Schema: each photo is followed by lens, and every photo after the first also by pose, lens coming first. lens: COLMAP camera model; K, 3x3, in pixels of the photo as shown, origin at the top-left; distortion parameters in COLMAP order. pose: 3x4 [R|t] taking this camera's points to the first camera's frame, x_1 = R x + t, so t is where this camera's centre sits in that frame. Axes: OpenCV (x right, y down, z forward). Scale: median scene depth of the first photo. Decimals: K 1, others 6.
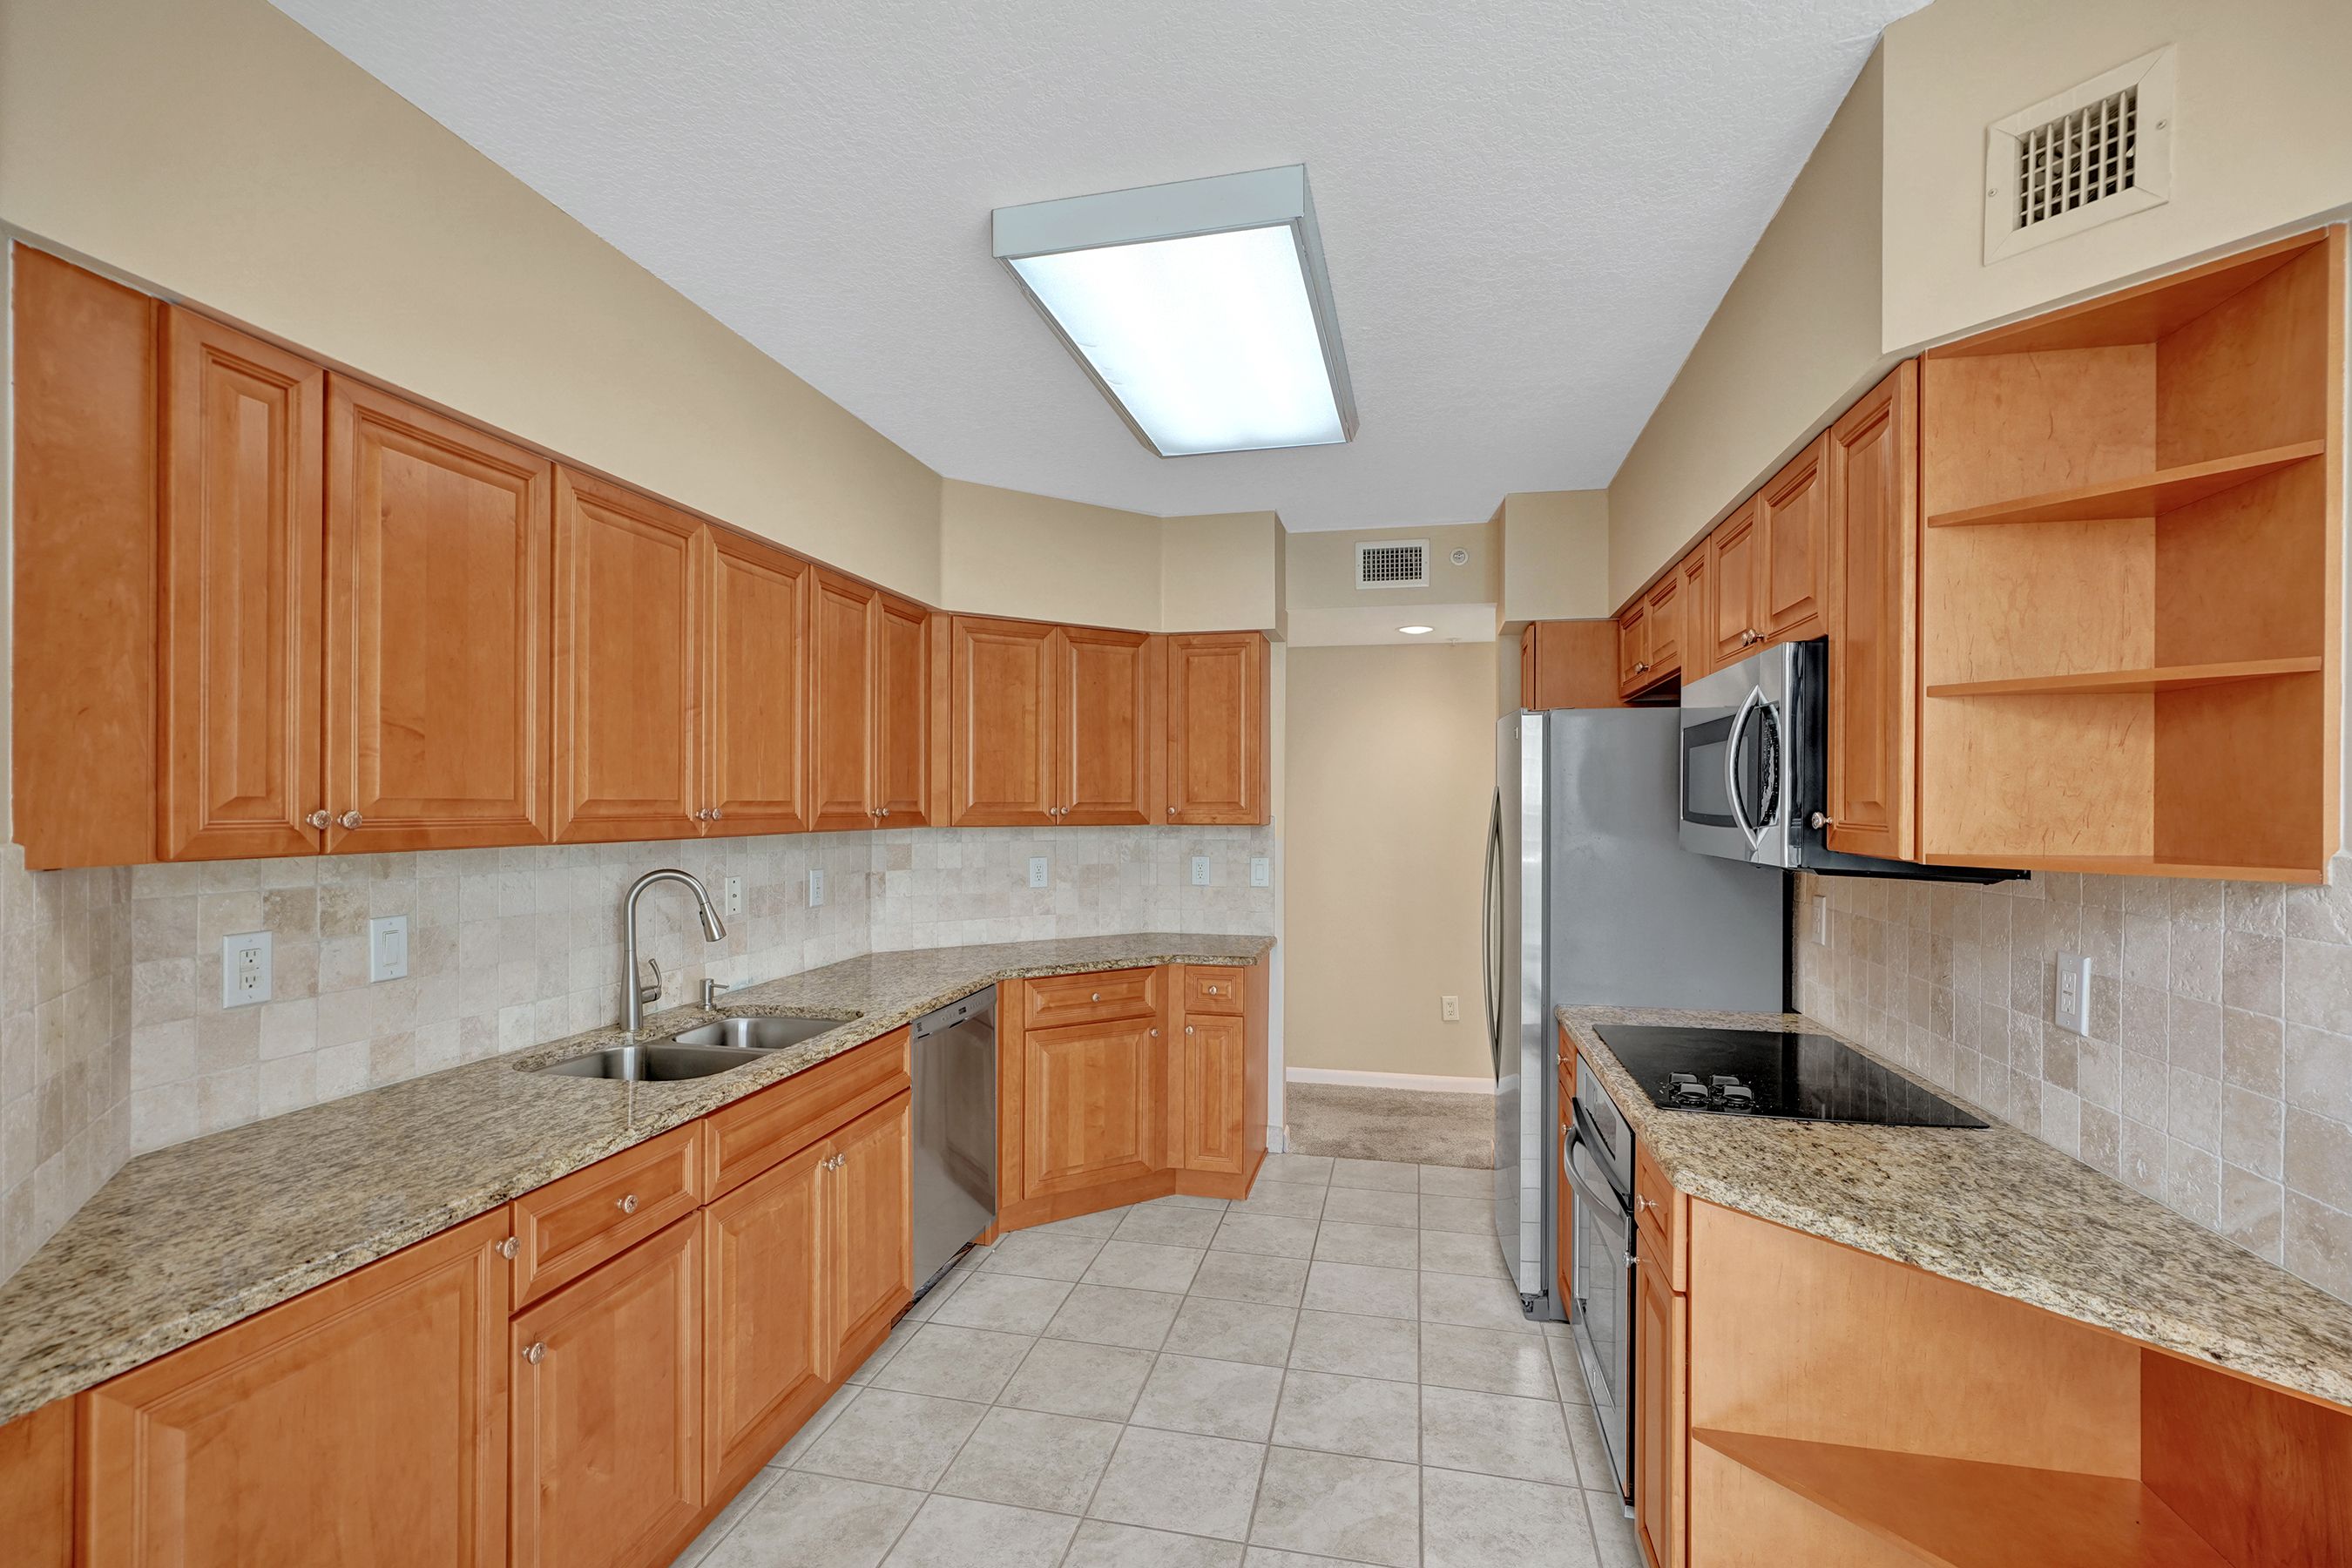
lens RADIAL K [[1055.5, 0, 1155.8], [0, 1055.5, 791.9], [0, 0, 1]] dist [-0.010971, 0.006686]
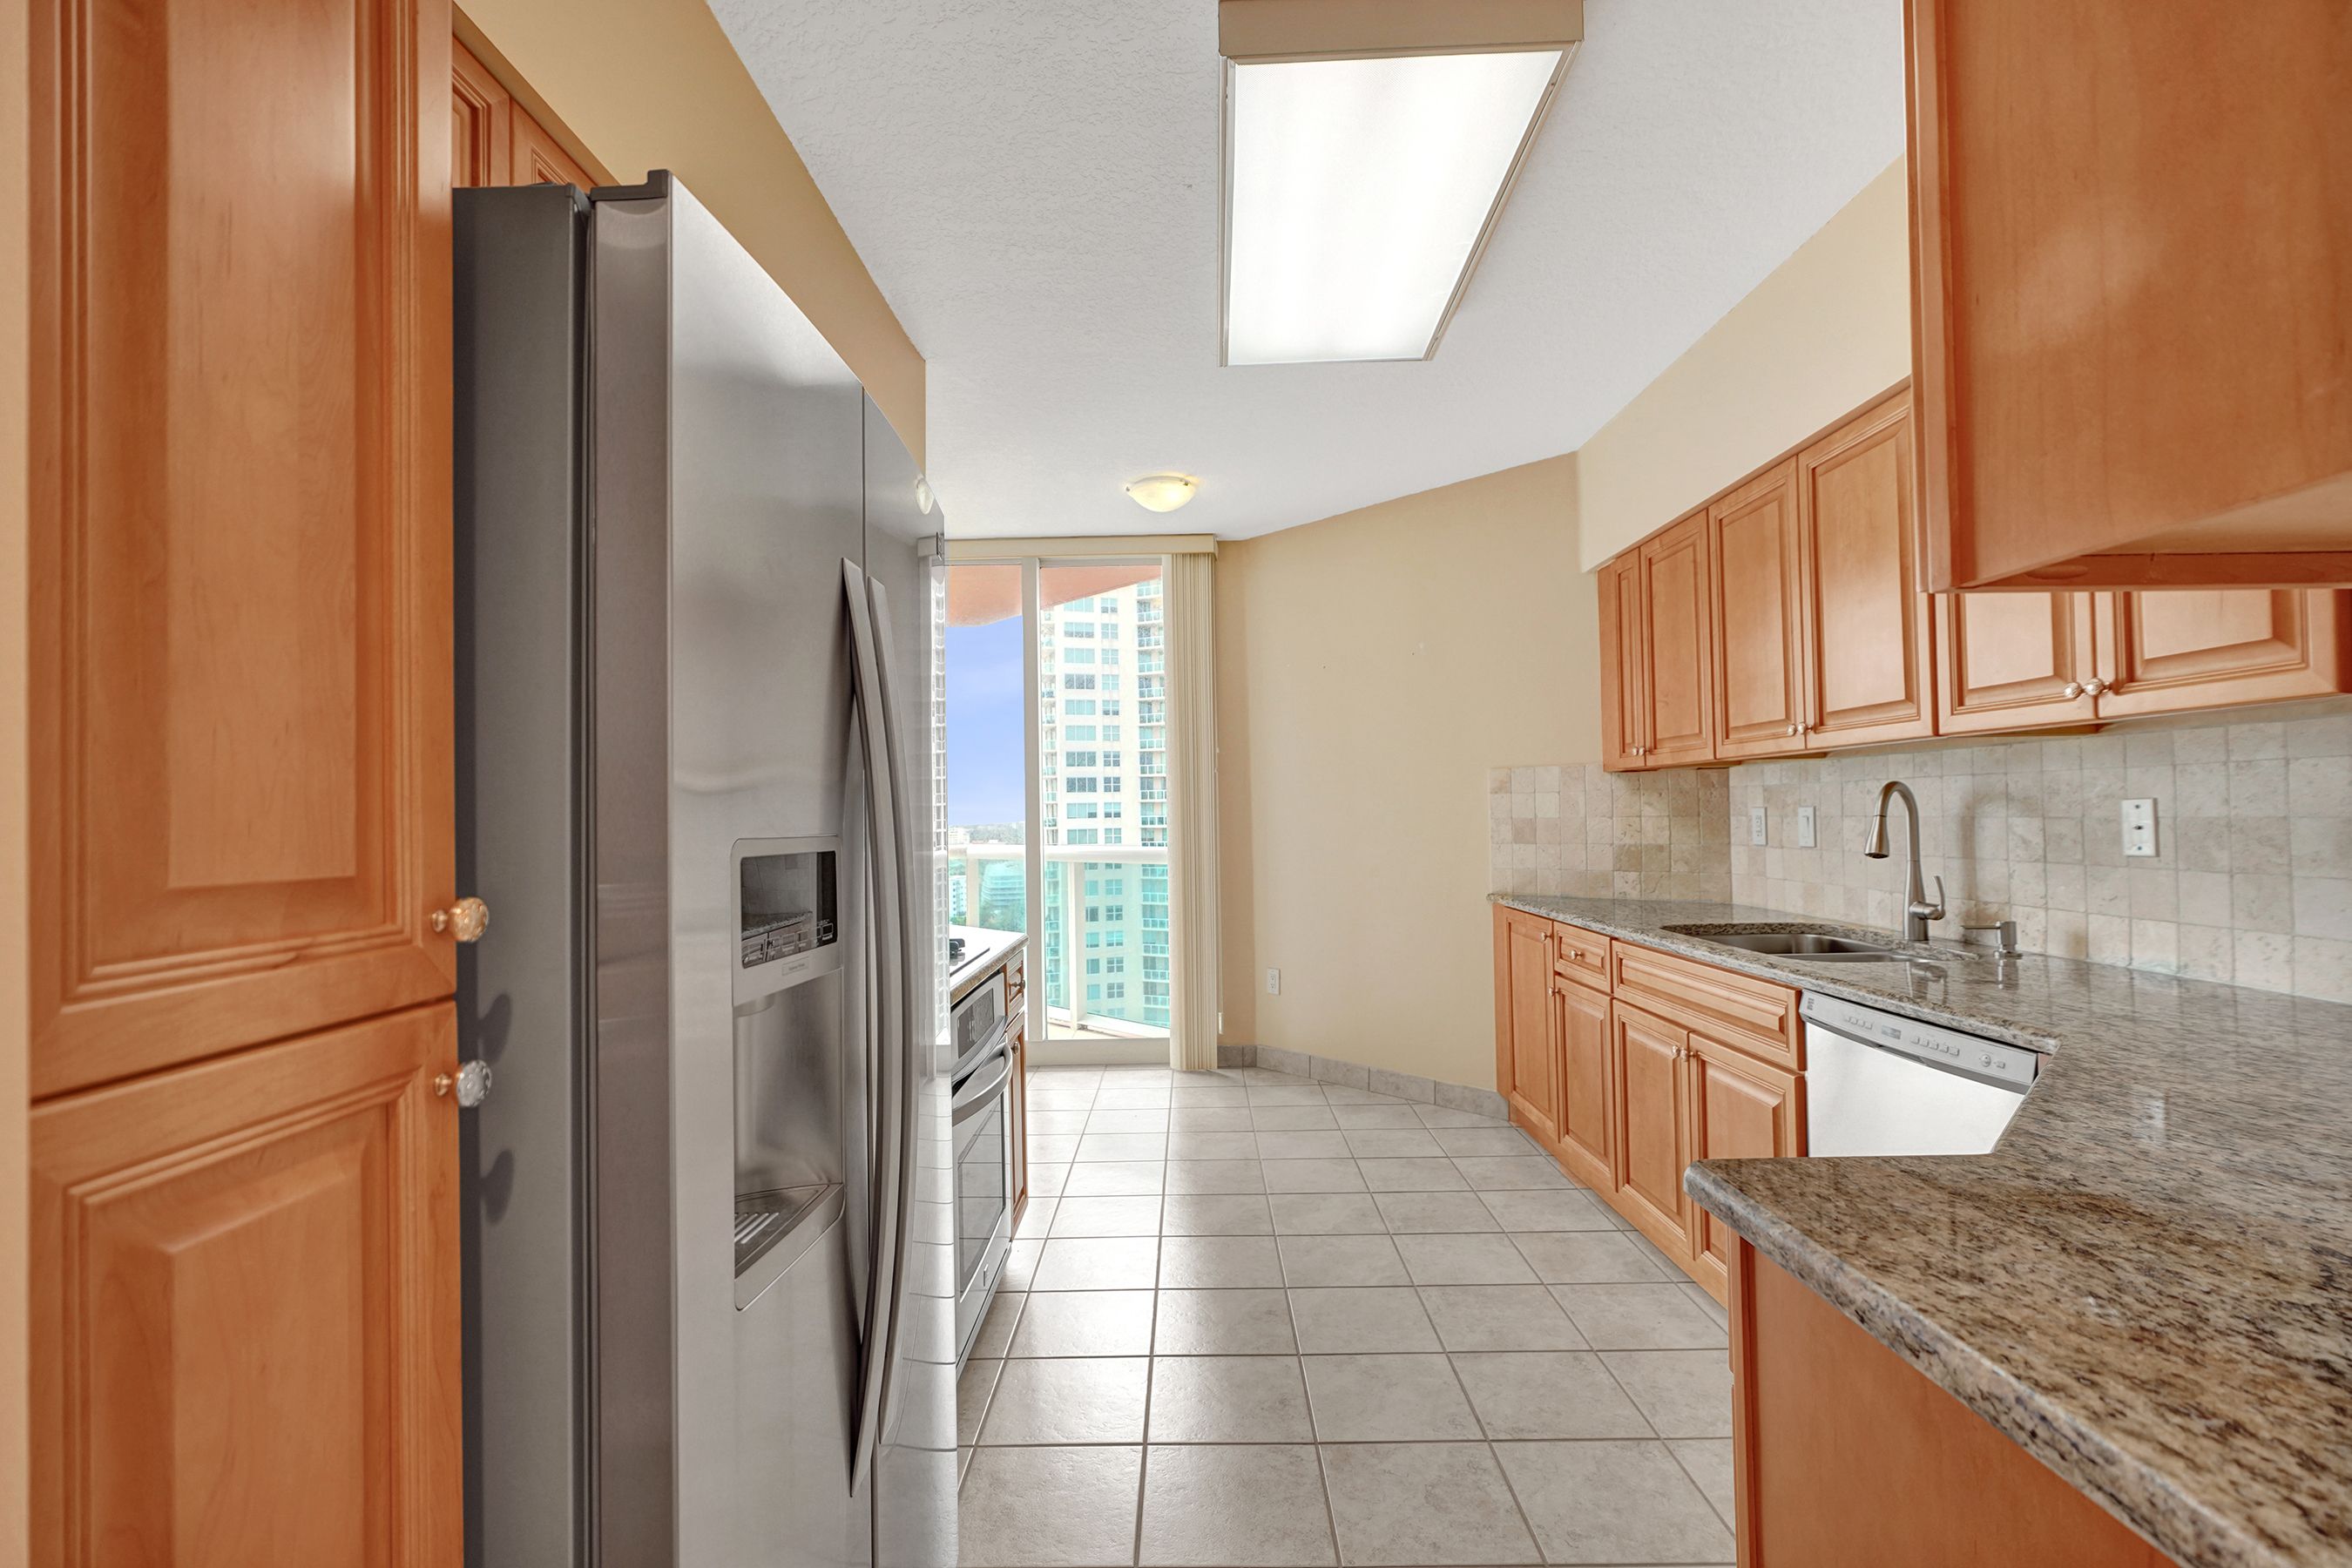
lens RADIAL K [[1055.2, 0, 1157.6], [0, 1055.2, 780.6], [0, 0, 1]] dist [-0.012026, 0.007421]
pose [[-0.978085, 0.007994, -0.208052, 0.405017], [0.017552, 0.998871, -0.044137, 0.103670], [0.207465, -0.046821, -0.977121, 1.813250]]
